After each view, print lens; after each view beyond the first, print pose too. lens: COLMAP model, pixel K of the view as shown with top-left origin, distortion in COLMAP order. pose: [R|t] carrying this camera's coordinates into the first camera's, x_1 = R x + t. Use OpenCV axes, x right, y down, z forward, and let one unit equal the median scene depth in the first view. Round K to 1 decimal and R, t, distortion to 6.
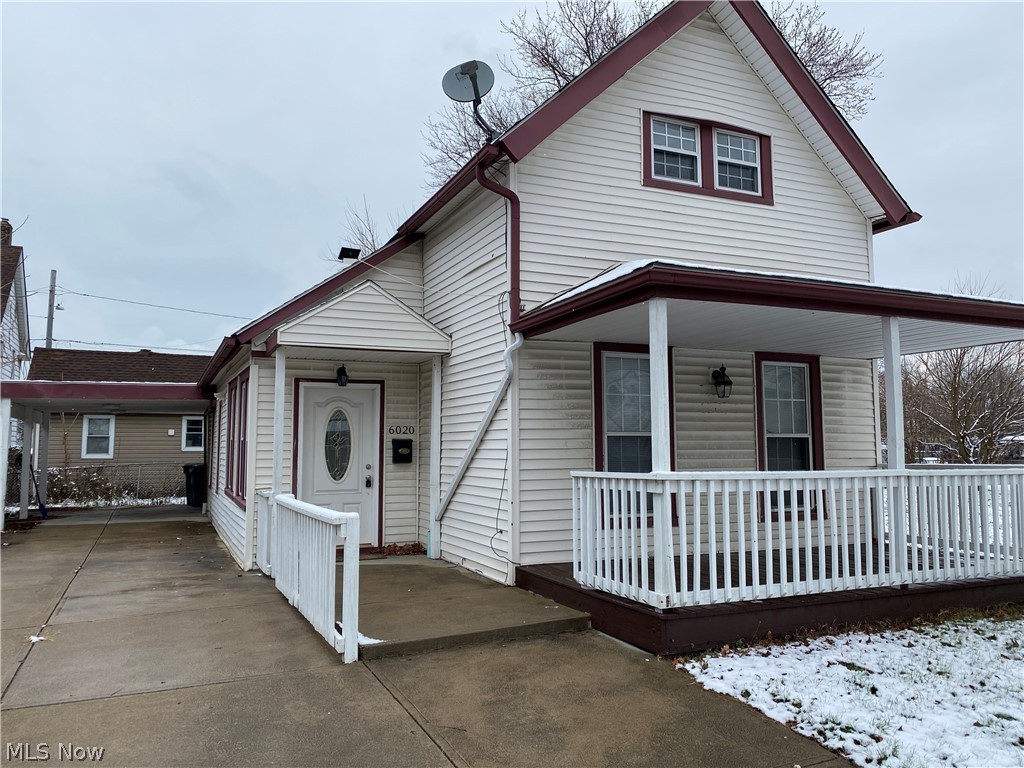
lens RADIAL K [[784.1, 0, 517.5], [0, 784.1, 373.3], [0, 0, 1]] dist [0.019890, -0.003489]
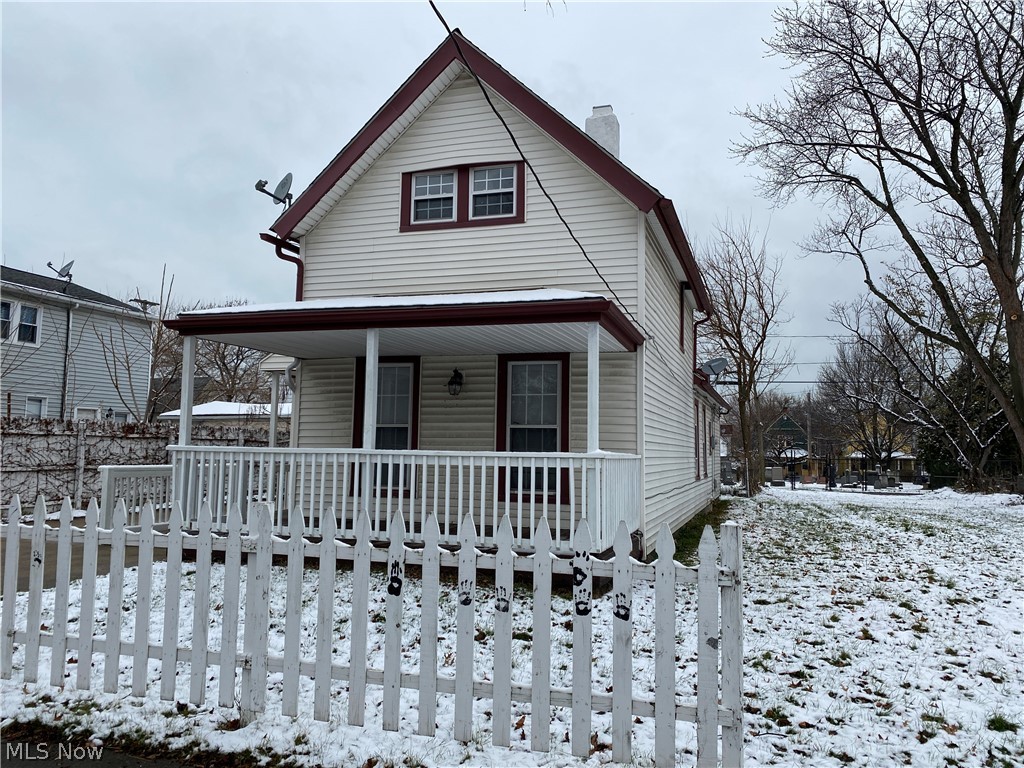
lens RADIAL K [[784.1, 0, 517.5], [0, 784.1, 373.3], [0, 0, 1]] dist [0.019890, -0.003489]
pose [[0.748634, -0.049032, -0.661168, 1.108910], [0.047405, 0.998668, -0.020384, 0.026015], [0.661287, -0.016083, 0.749961, 0.156115]]
